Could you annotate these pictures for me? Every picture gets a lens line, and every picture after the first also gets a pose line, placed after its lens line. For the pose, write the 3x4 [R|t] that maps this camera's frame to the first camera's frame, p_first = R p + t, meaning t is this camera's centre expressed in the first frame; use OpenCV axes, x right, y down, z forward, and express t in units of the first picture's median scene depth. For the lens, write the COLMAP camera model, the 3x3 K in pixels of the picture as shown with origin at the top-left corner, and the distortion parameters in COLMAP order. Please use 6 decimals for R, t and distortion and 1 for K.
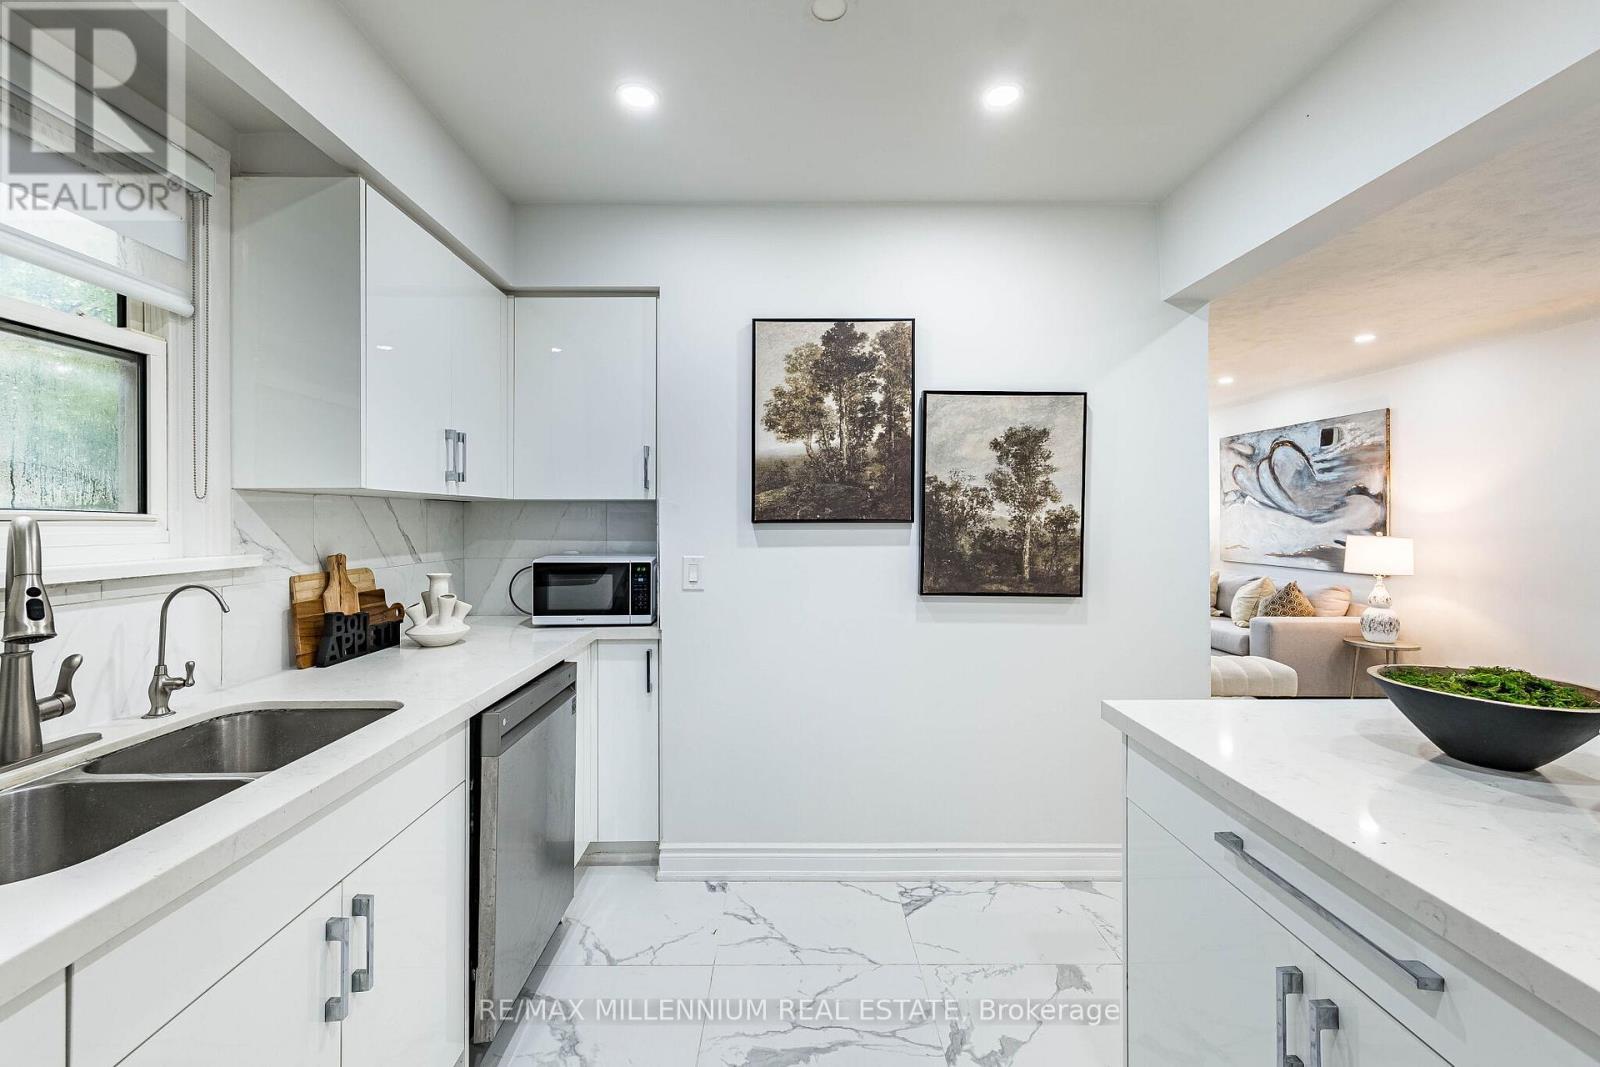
lens RADIAL K [[662.4, 0, 804.1], [0, 662.4, 512.6], [0, 0, 1]] dist [-0.000417, 0.001070]
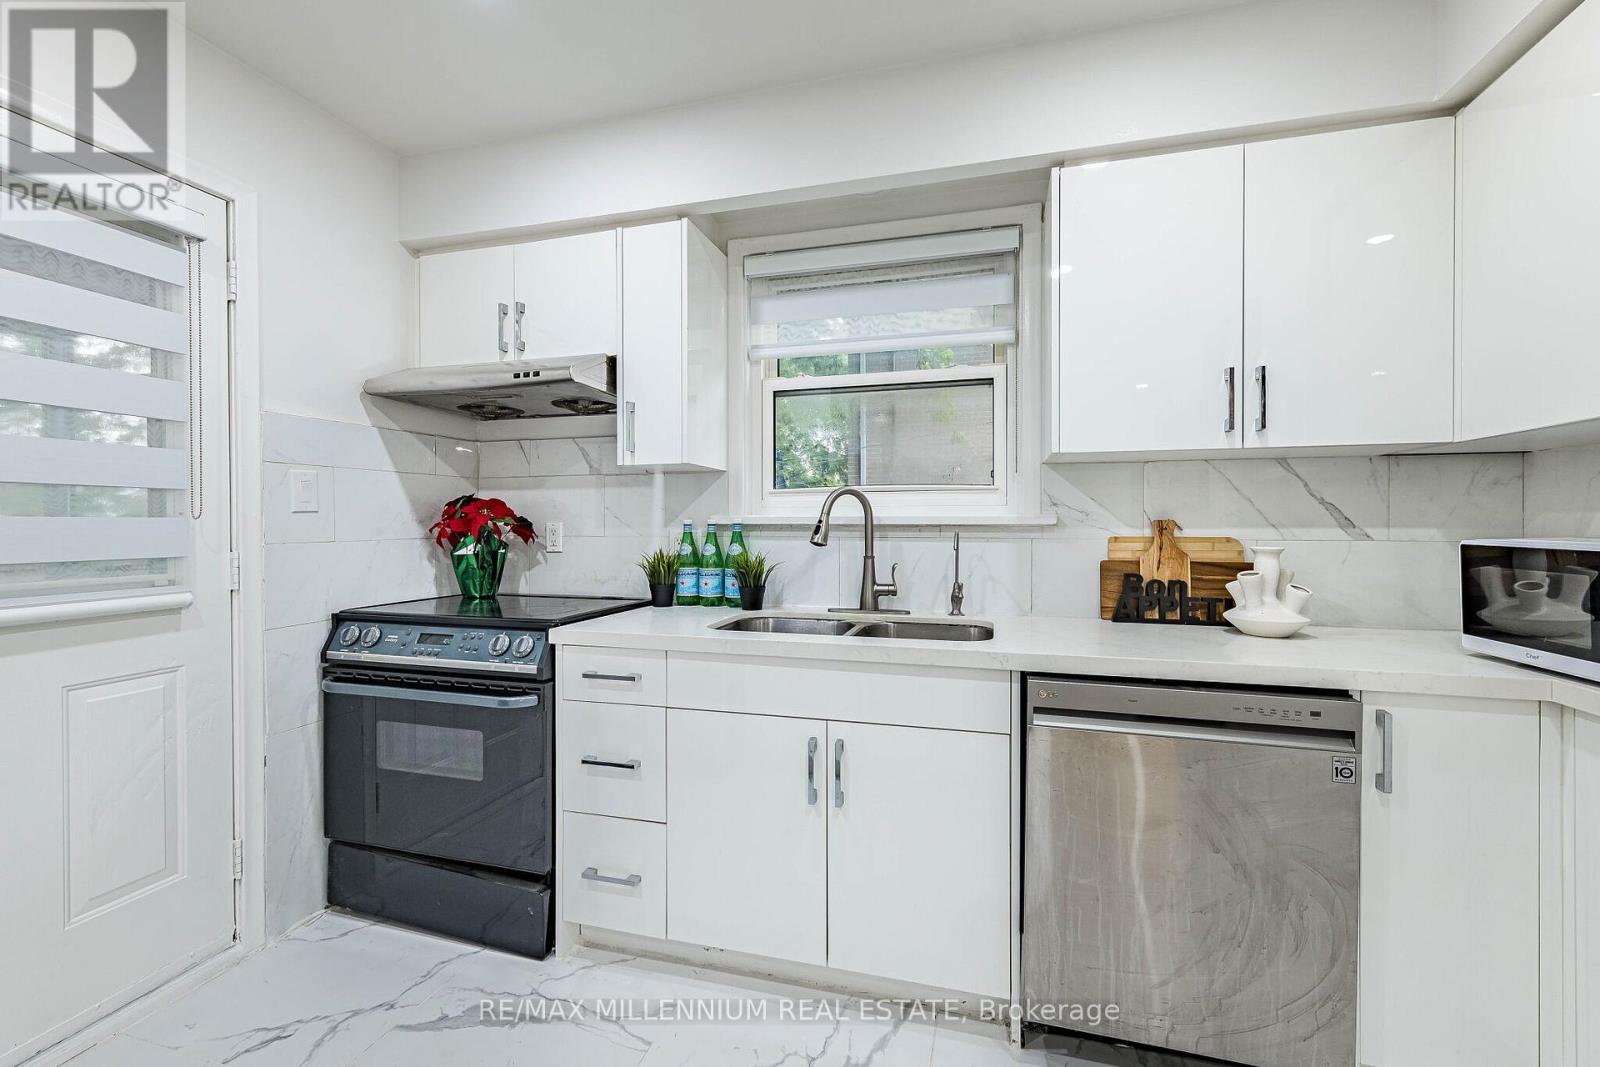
lens RADIAL K [[662.4, 0, 807.0], [0, 662.4, 527.0], [0, 0, 1]] dist [-0.000417, 0.001070]
pose [[-0.278808, 0.000658, -0.960347, 0.420559], [0.010242, 0.999945, -0.002288, 0.072448], [0.960292, -0.010474, -0.278799, 0.774838]]
